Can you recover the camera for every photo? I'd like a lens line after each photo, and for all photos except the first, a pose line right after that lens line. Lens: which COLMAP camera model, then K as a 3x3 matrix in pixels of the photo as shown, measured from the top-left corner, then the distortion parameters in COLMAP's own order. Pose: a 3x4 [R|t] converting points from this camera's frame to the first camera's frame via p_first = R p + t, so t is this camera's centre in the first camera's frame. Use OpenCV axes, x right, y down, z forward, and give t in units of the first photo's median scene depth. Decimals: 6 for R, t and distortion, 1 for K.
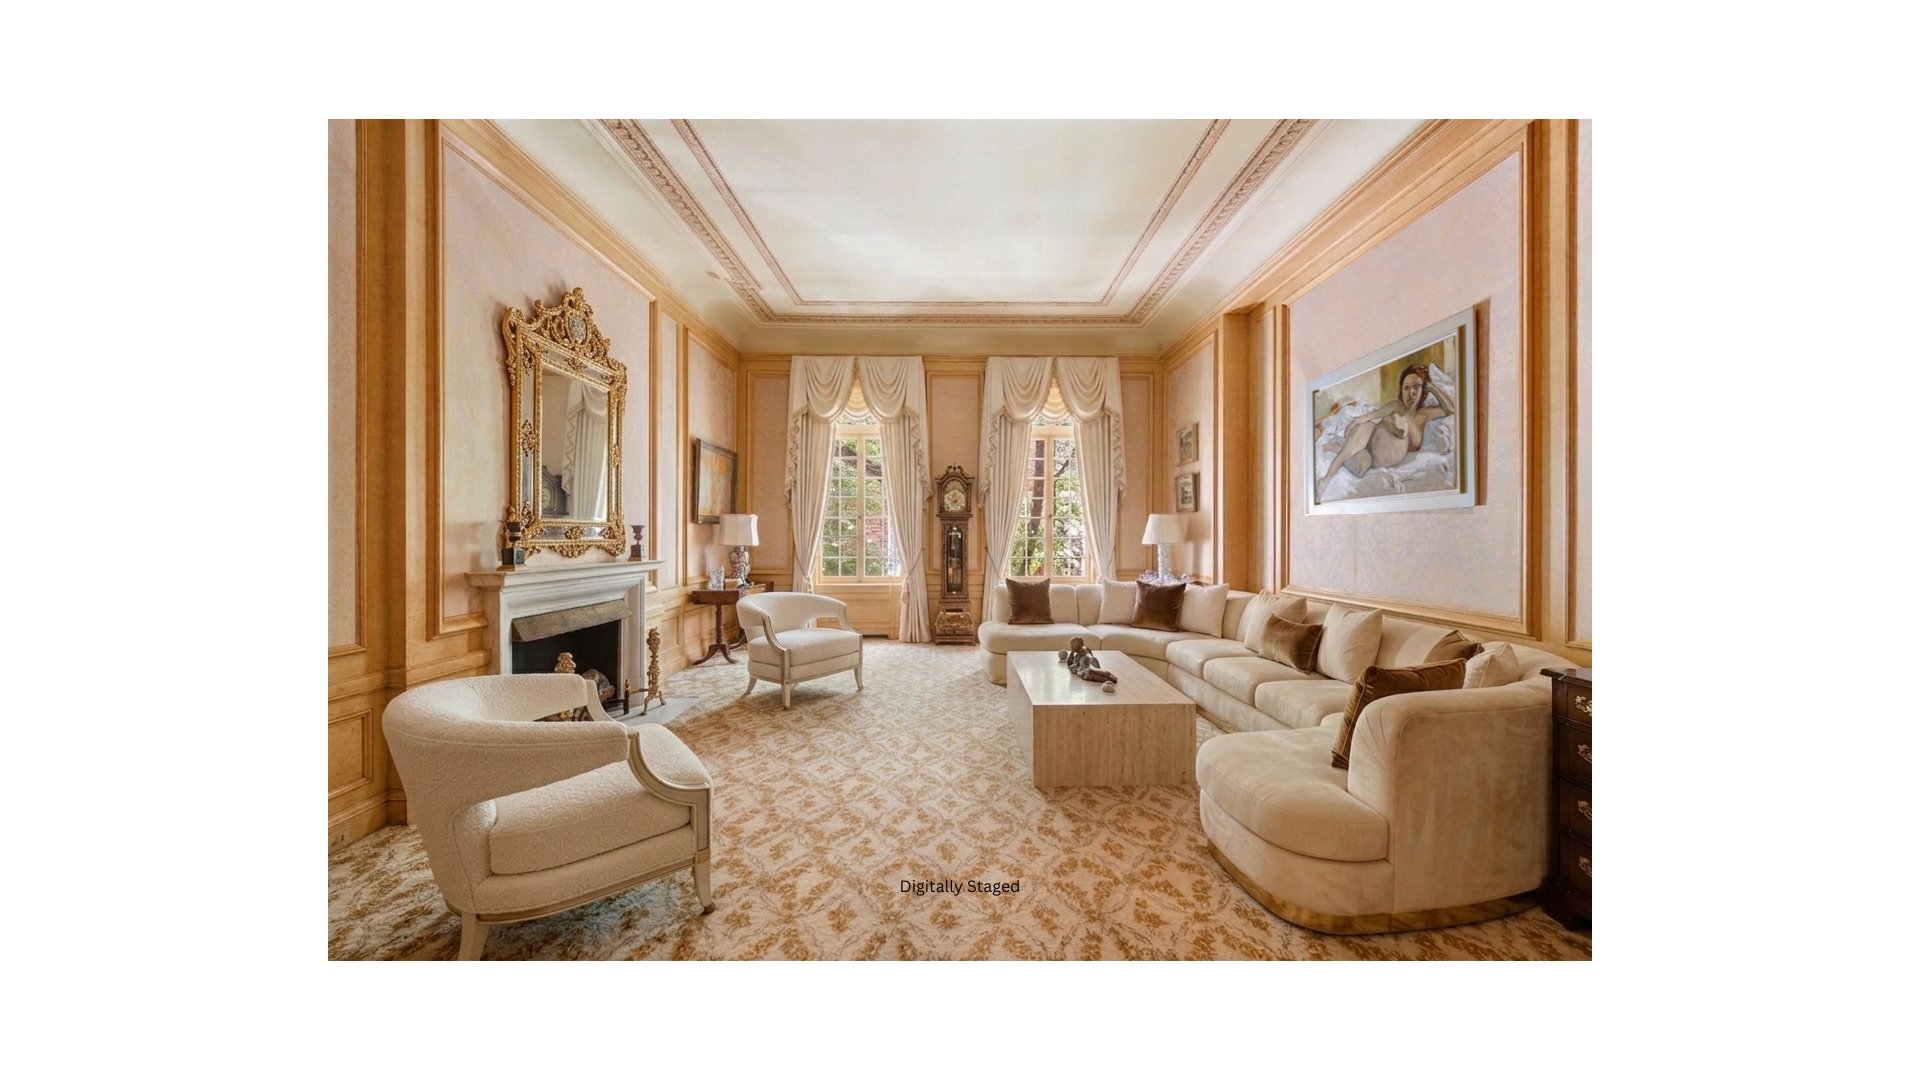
lens RADIAL K [[569.2, 0, 956.3], [0, 569.2, 535.9], [0, 0, 1]] dist [0.000982, 0.000020]
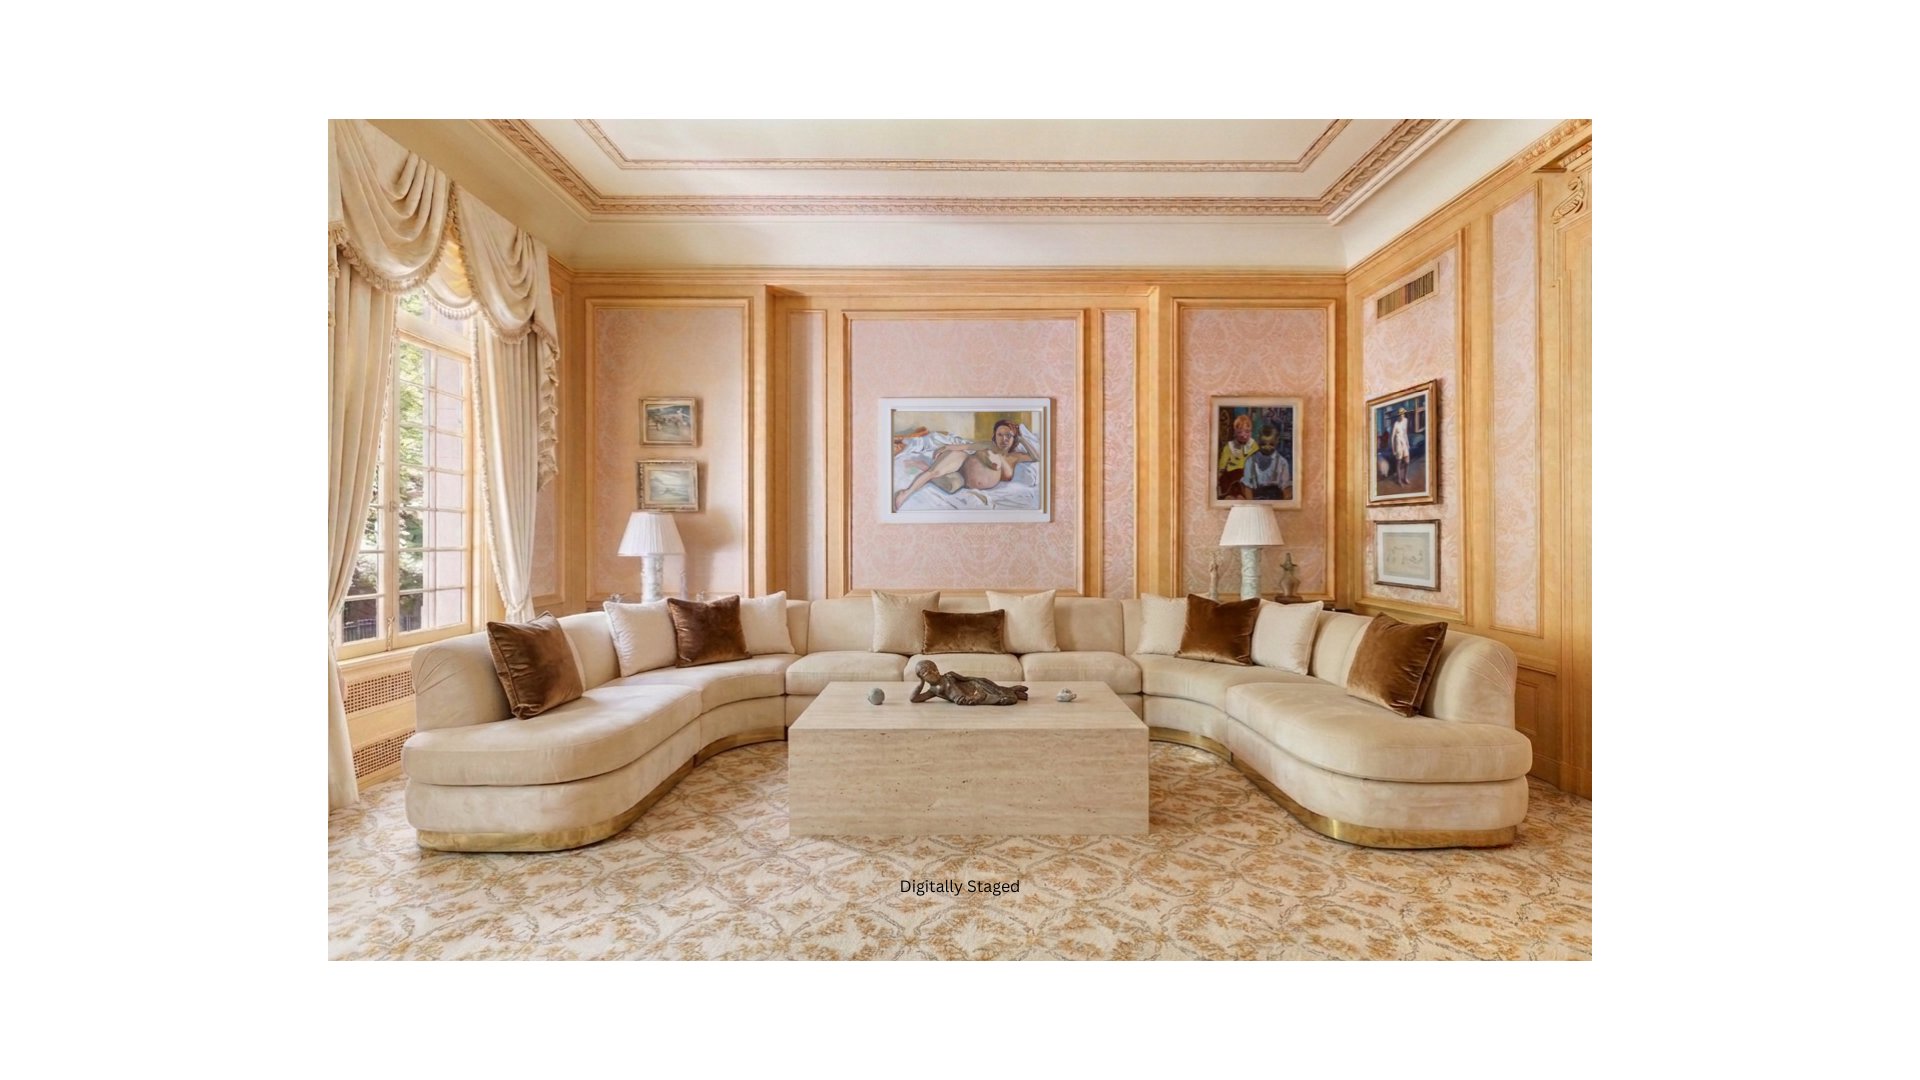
lens RADIAL K [[569.2, 0, 955.3], [0, 569.2, 535.4], [0, 0, 1]] dist [0.000982, 0.000020]
pose [[0.005870, 0.004720, 0.999972, -0.309784], [0.003766, 0.999982, -0.004742, -0.004070], [-0.999976, 0.003794, 0.005852, 0.572512]]
